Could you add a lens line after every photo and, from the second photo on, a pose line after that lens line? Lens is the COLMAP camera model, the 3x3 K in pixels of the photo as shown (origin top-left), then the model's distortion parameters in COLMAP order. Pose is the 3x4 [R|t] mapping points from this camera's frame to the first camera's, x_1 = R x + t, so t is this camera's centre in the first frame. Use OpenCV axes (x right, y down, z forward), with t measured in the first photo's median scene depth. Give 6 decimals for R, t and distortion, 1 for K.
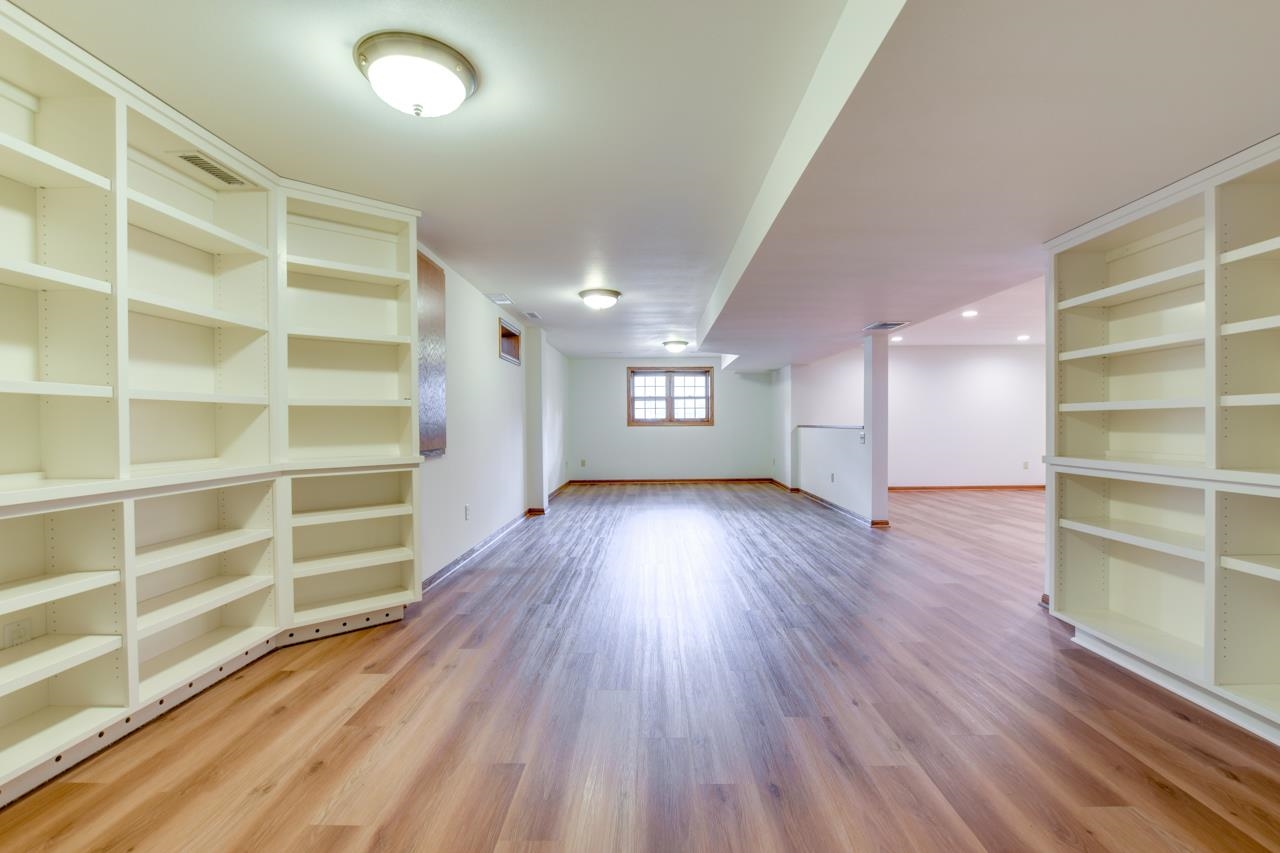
lens RADIAL K [[566.4, 0, 645.2], [0, 566.4, 428.8], [0, 0, 1]] dist [-0.023094, 0.007127]
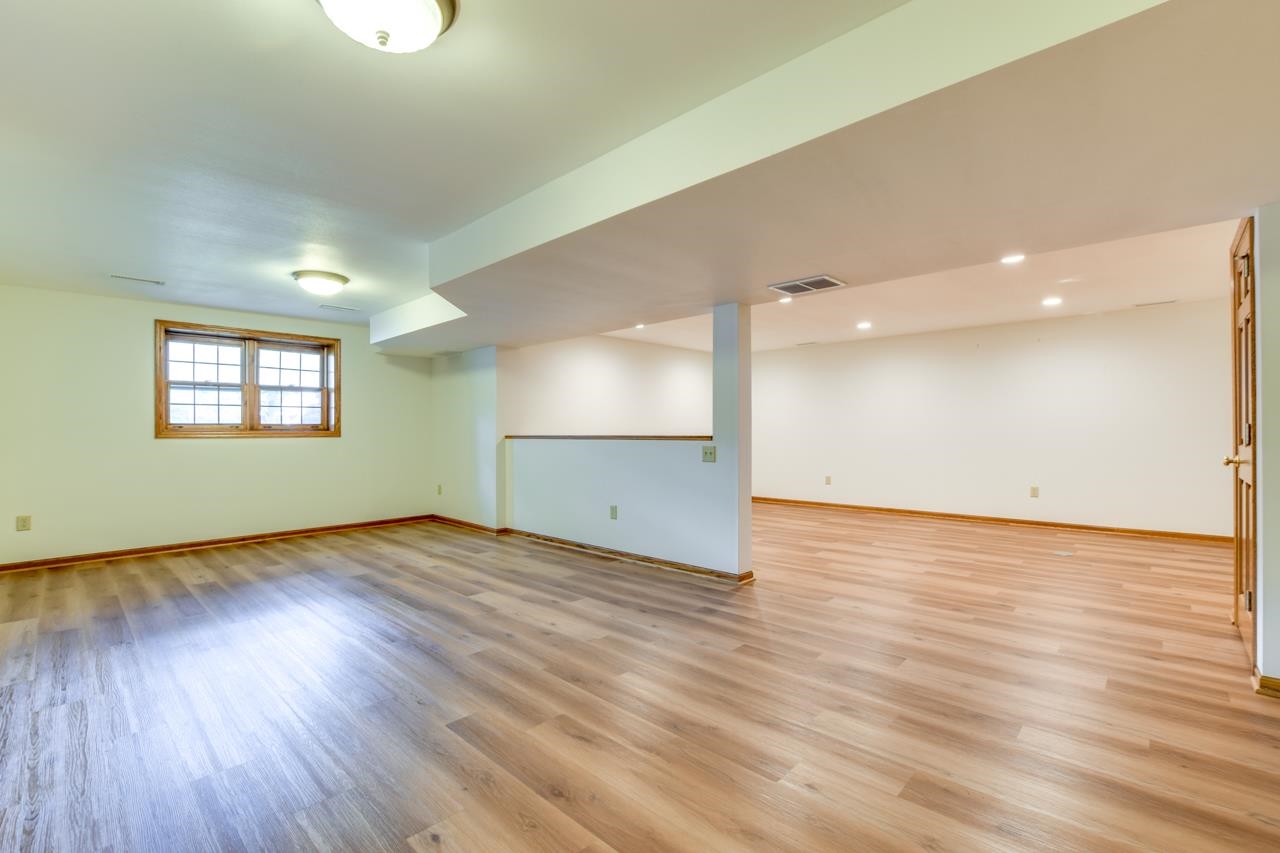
lens RADIAL K [[566.4, 0, 645.2], [0, 566.4, 428.8], [0, 0, 1]] dist [-0.023094, 0.007127]
pose [[0.685470, 0.007007, 0.728067, -0.091494], [0.009140, 0.999792, -0.018228, 0.000018], [-0.728044, 0.019150, 0.685263, 0.343375]]
